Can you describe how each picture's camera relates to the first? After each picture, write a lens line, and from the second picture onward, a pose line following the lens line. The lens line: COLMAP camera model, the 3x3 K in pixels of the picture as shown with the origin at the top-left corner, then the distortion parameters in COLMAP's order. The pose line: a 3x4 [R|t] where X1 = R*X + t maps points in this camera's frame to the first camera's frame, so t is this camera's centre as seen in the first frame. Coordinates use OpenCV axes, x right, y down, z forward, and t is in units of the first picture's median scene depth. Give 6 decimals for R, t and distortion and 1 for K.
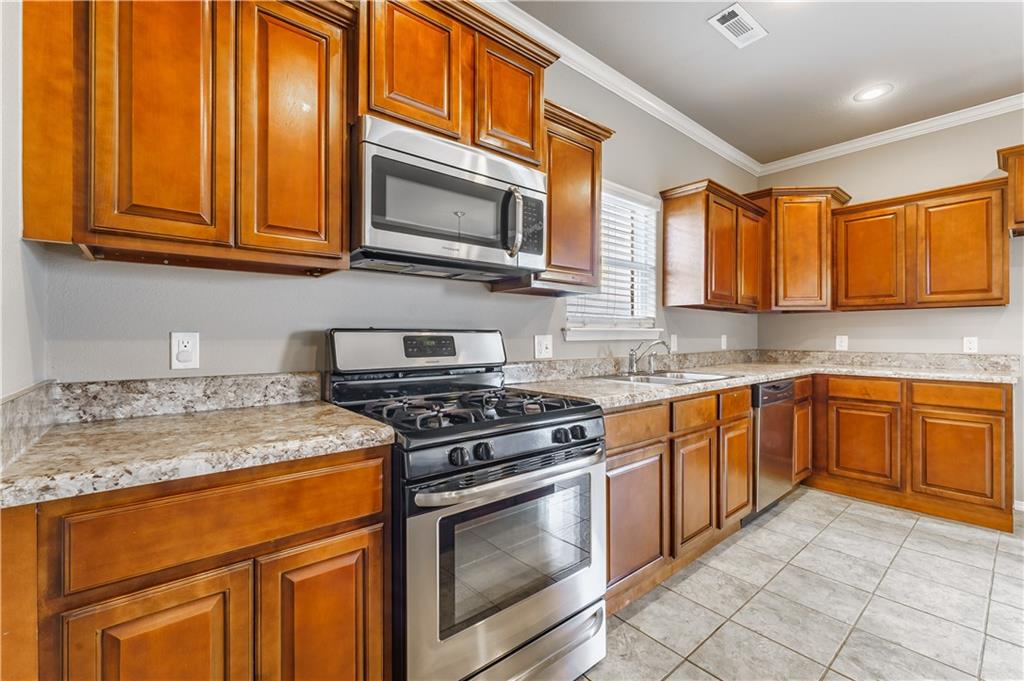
lens RADIAL K [[429.0, 0, 512.3], [0, 429.0, 336.6], [0, 0, 1]] dist [-0.001260, -0.000069]
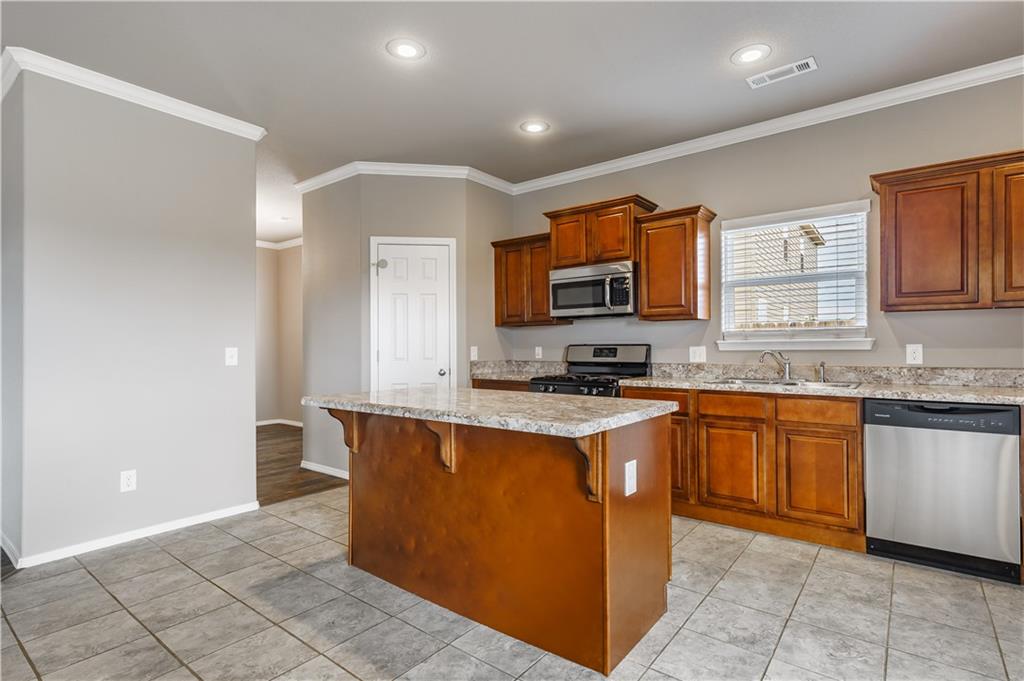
lens RADIAL K [[506.1, 0, 512.0], [0, 506.1, 340.5], [0, 0, 1]] dist [0.004834, 0.000507]
pose [[0.211295, -0.014623, -0.977313, 2.230899], [0.006059, 0.999888, -0.013651, -0.005307], [0.977404, -0.003037, 0.211360, 0.029086]]
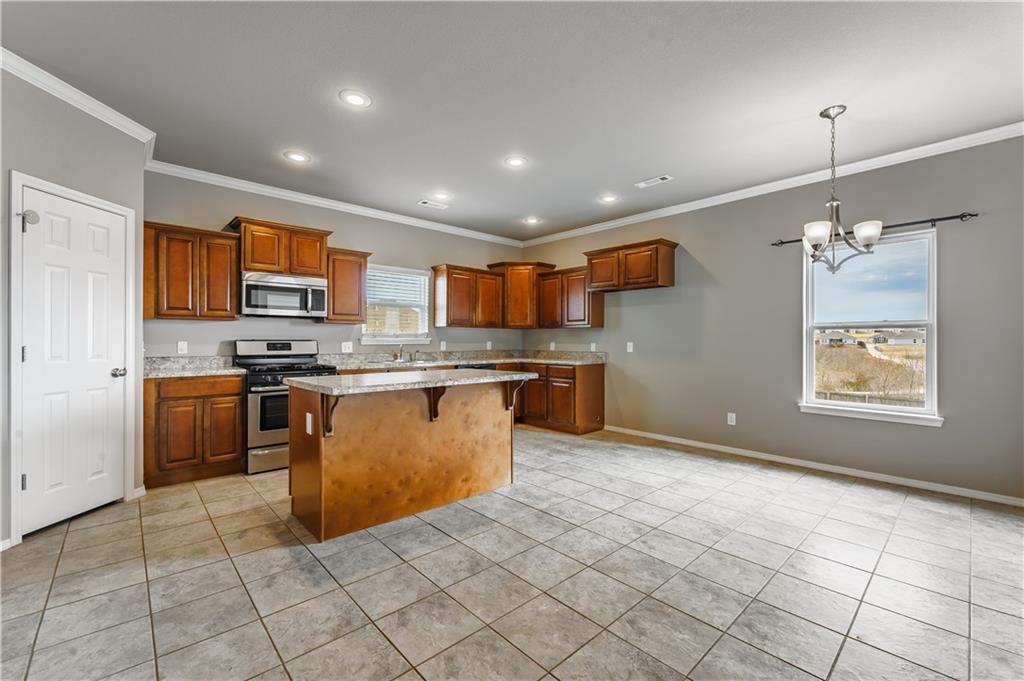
lens RADIAL K [[425.0, 0, 512.0], [0, 425.0, 340.5], [0, 0, 1]] dist [-0.000744, -0.000363]
pose [[0.998936, 0.001809, 0.046074, 1.117435], [-0.001777, 0.999998, -0.000740, -0.015060], [-0.046075, 0.000657, 0.998938, -1.650946]]
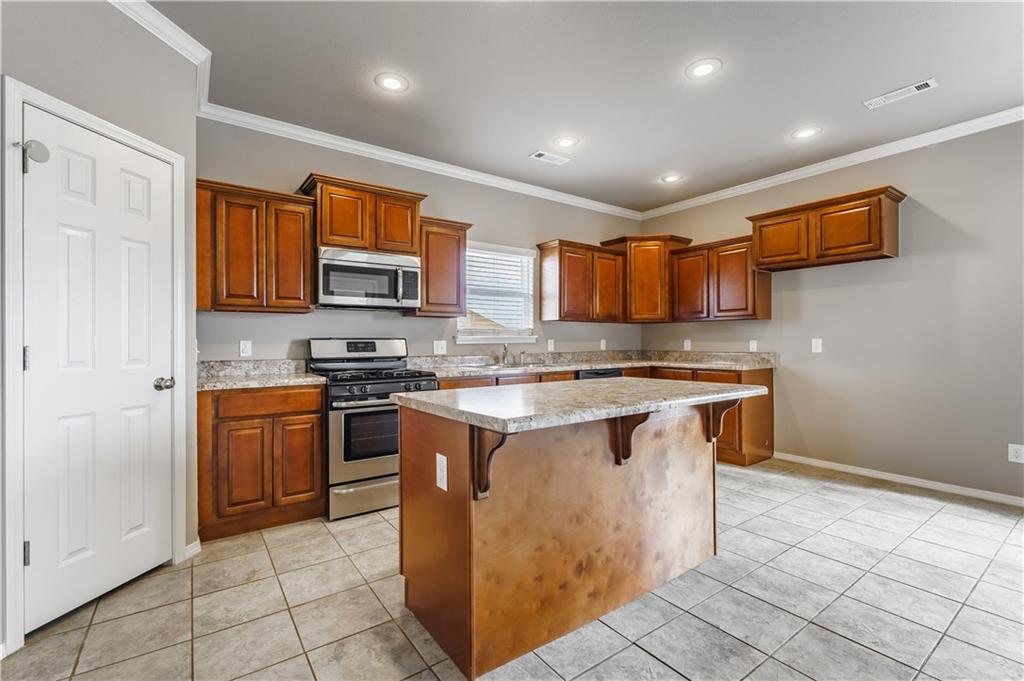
lens RADIAL K [[448.8, 0, 512.0], [0, 448.8, 340.5], [0, 0, 1]] dist [0.000031, -0.000420]
pose [[0.997330, -0.004843, -0.072862, 0.671844], [0.004743, 0.999988, -0.001552, 0.000085], [0.072869, 0.001203, 0.997341, -1.038977]]
